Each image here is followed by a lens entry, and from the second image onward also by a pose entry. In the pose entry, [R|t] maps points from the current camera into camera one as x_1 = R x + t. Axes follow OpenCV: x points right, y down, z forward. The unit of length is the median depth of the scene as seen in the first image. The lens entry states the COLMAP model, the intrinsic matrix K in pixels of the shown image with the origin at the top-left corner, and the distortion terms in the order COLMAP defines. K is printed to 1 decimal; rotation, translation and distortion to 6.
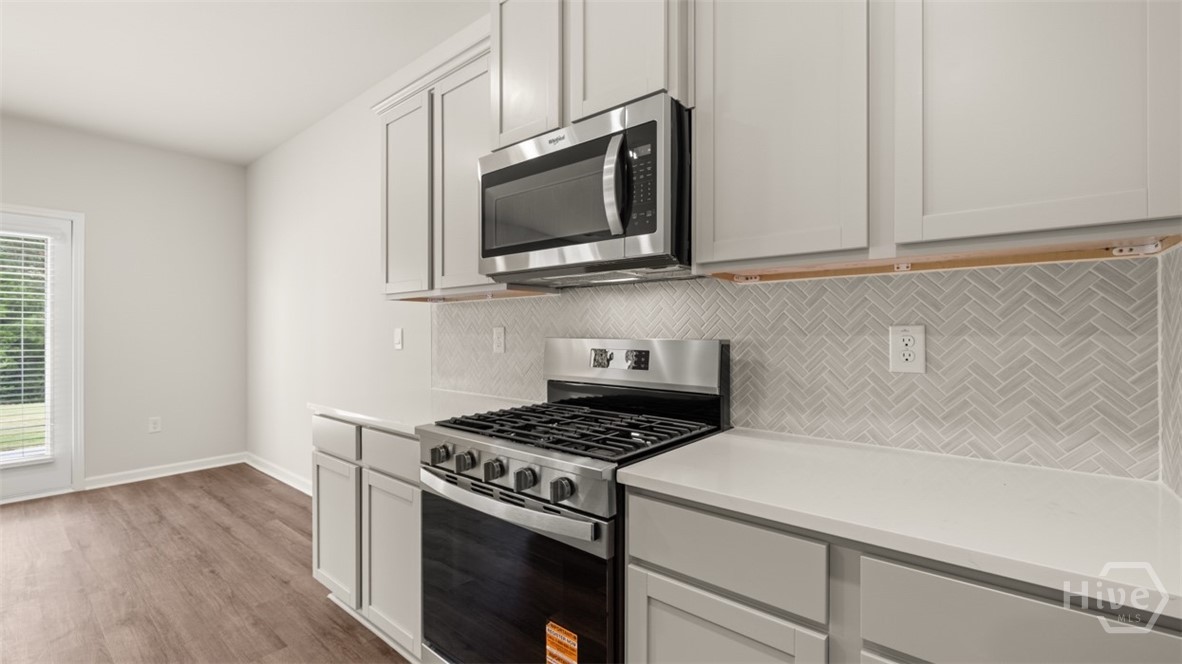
lens RADIAL K [[496.5, 0, 587.5], [0, 496.5, 333.5], [0, 0, 1]] dist [-0.001526, -0.000210]
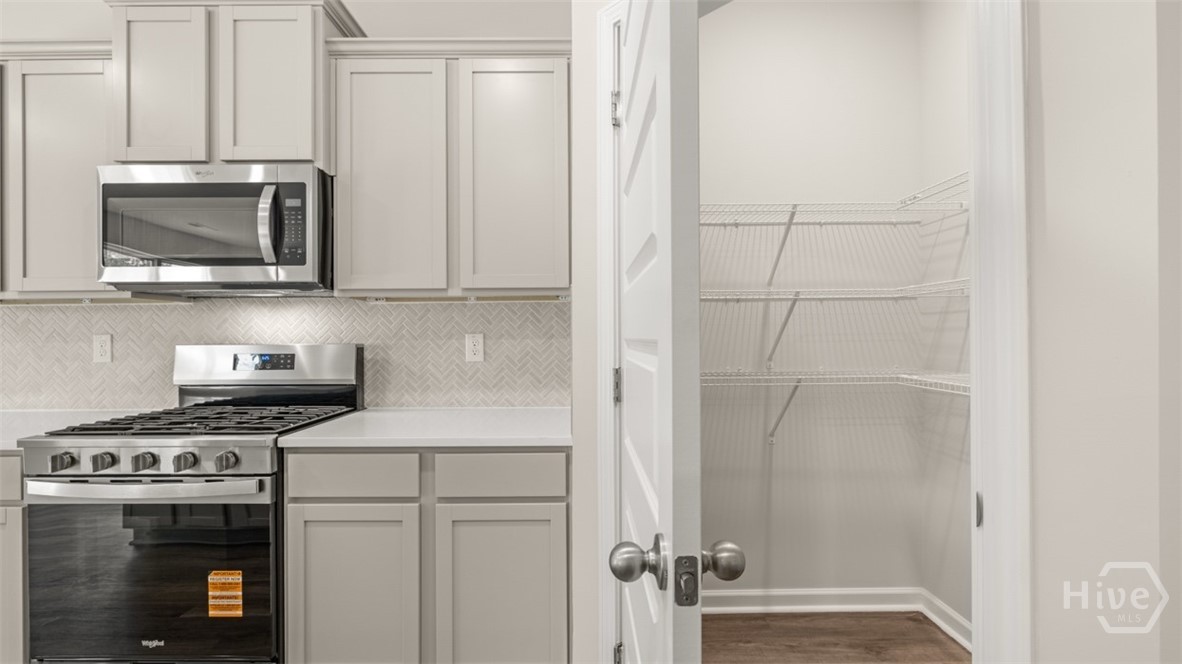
lens RADIAL K [[496.5, 0, 587.5], [0, 496.5, 333.5], [0, 0, 1]] dist [-0.001526, -0.000210]
pose [[0.765054, -0.001196, 0.643965, -0.140691], [0.008441, 0.999931, -0.008172, 0.000378], [-0.643911, 0.011688, 0.765011, -0.510888]]
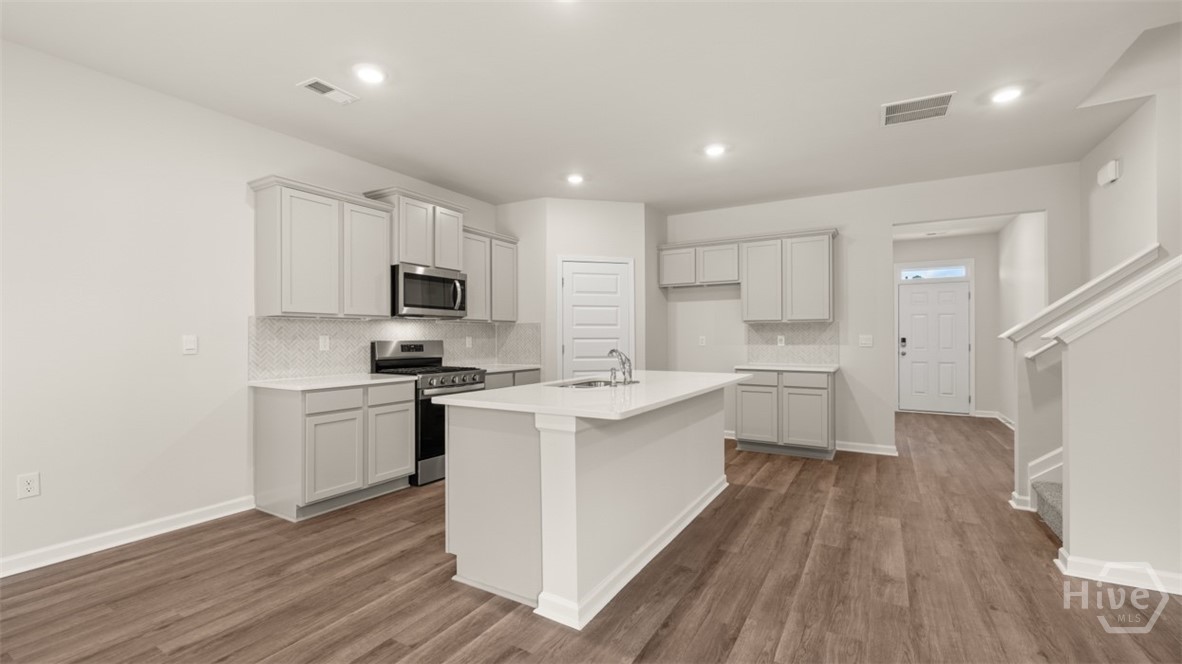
lens RADIAL K [[496.5, 0, 587.5], [0, 496.5, 333.5], [0, 0, 1]] dist [-0.001526, -0.000210]
pose [[-0.160999, 0.001970, 0.986953, -3.509432], [-0.002128, 0.999995, -0.002344, -0.029350], [-0.986952, -0.002478, -0.160994, 0.659919]]
